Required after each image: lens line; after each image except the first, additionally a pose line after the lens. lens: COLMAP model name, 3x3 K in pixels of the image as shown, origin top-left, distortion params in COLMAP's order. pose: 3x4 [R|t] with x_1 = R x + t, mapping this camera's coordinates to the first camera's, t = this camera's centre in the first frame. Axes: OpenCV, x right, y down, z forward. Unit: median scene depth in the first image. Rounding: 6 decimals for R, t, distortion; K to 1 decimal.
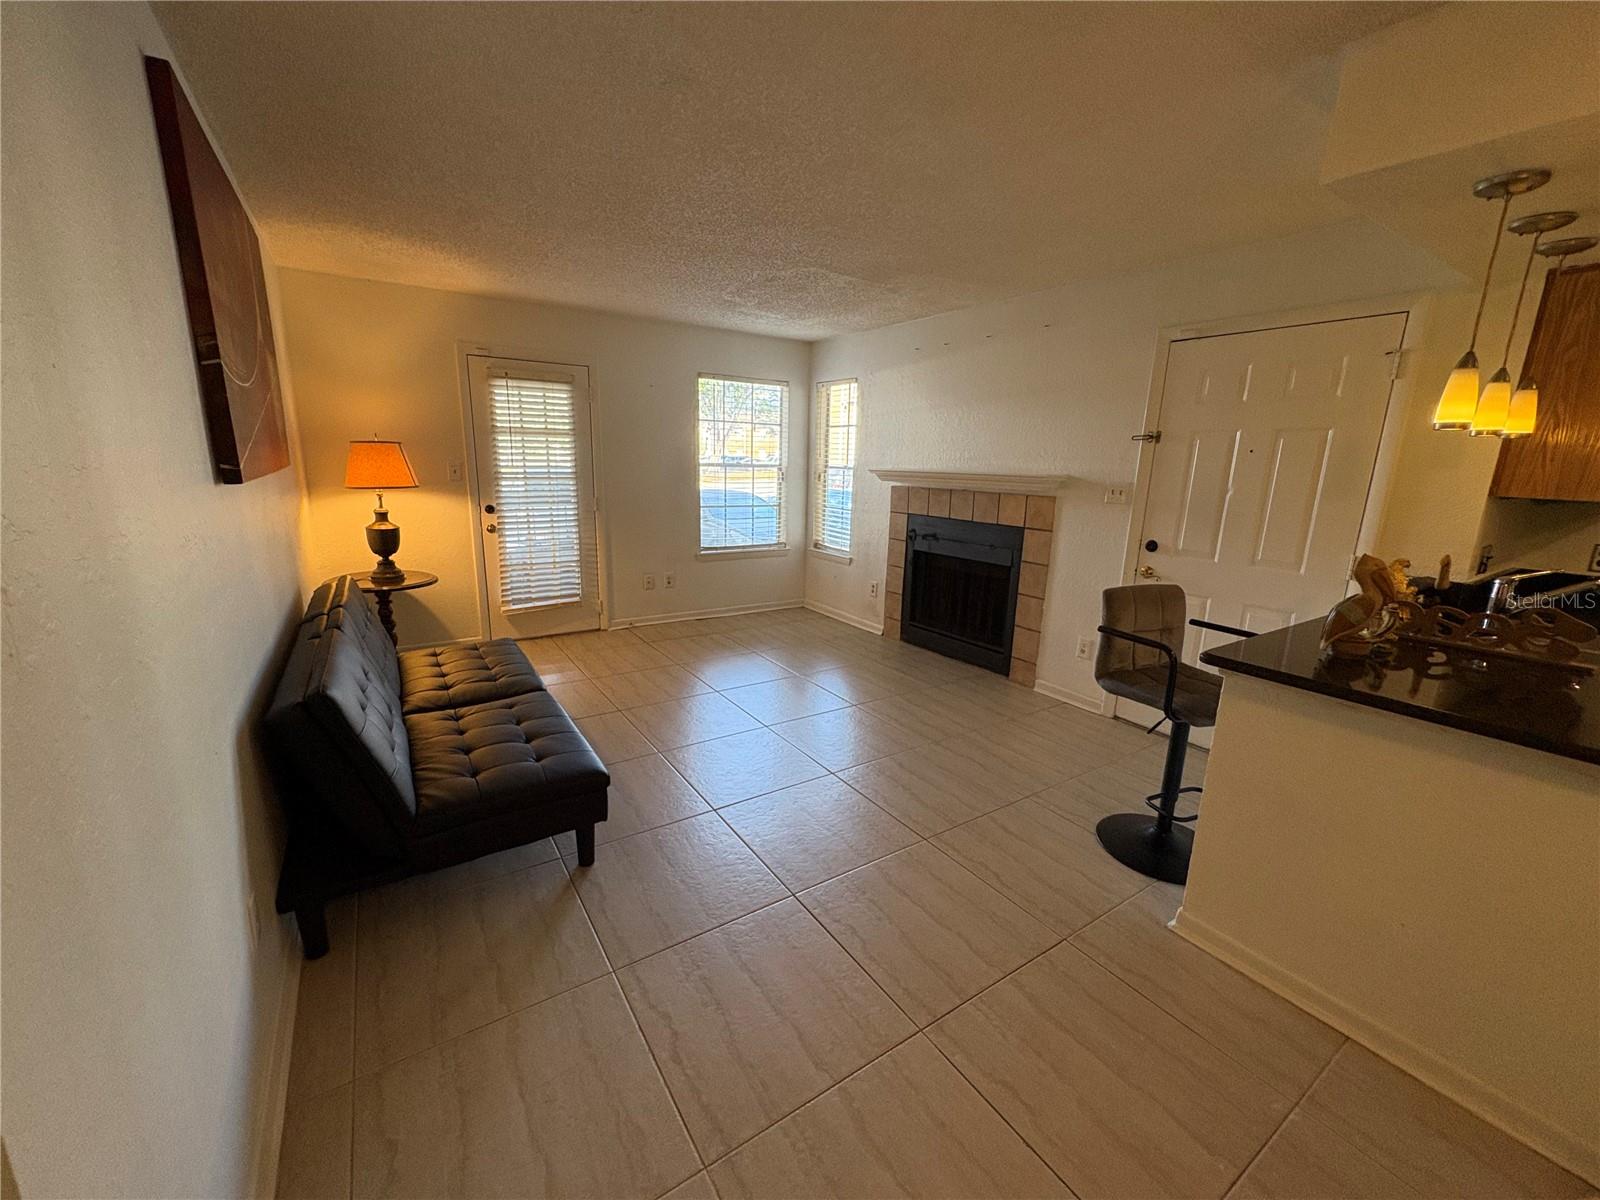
lens RADIAL K [[640.3, 0, 800.0], [0, 640.3, 600.0], [0, 0, 1]] dist [-0.000088, -0.000008]
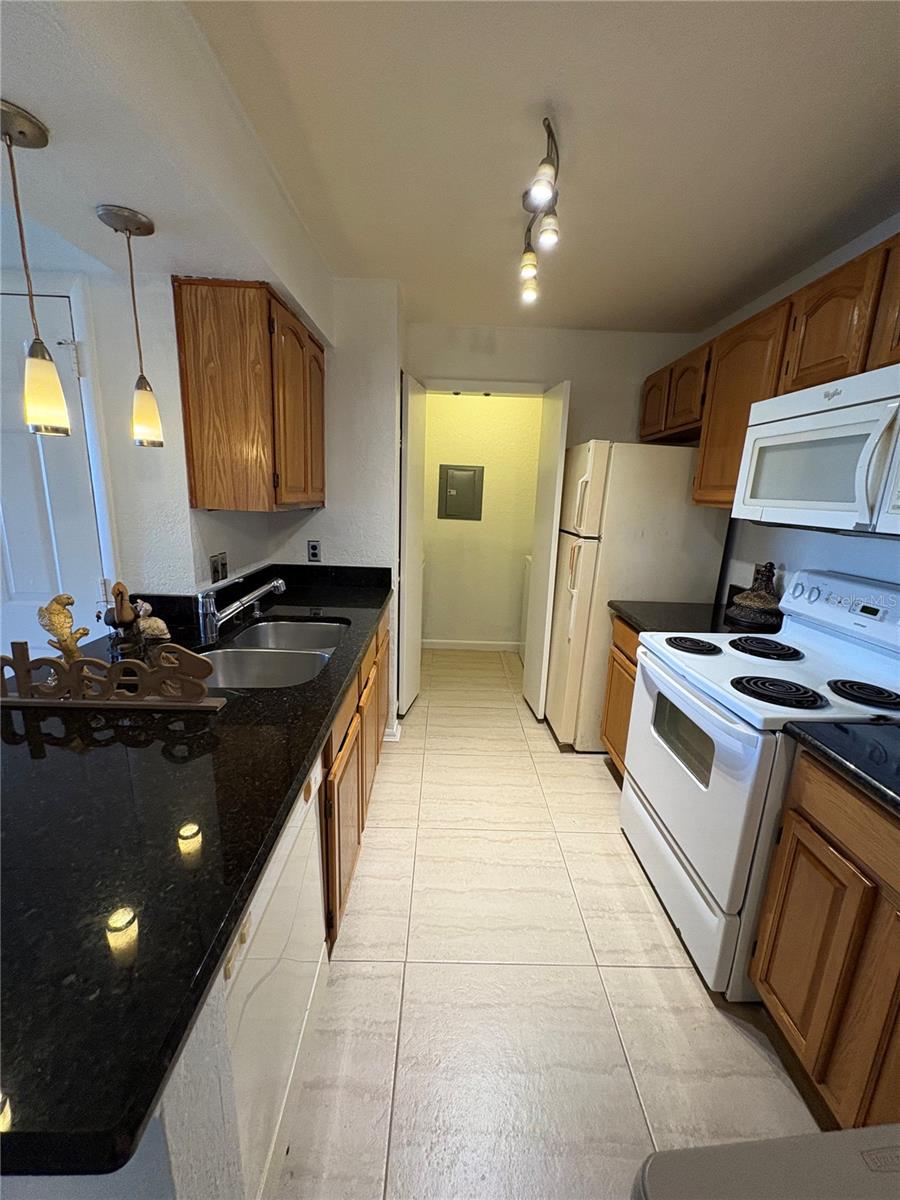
lens RADIAL K [[480.2, 0, 450.0], [0, 480.2, 600.0], [0, 0, 1]] dist [-0.000088, -0.000008]
pose [[0.542770, -0.191449, 0.817770, 0.650218], [0.165170, 0.978991, 0.119566, -0.044069], [-0.823480, 0.070174, 0.562989, 0.249456]]
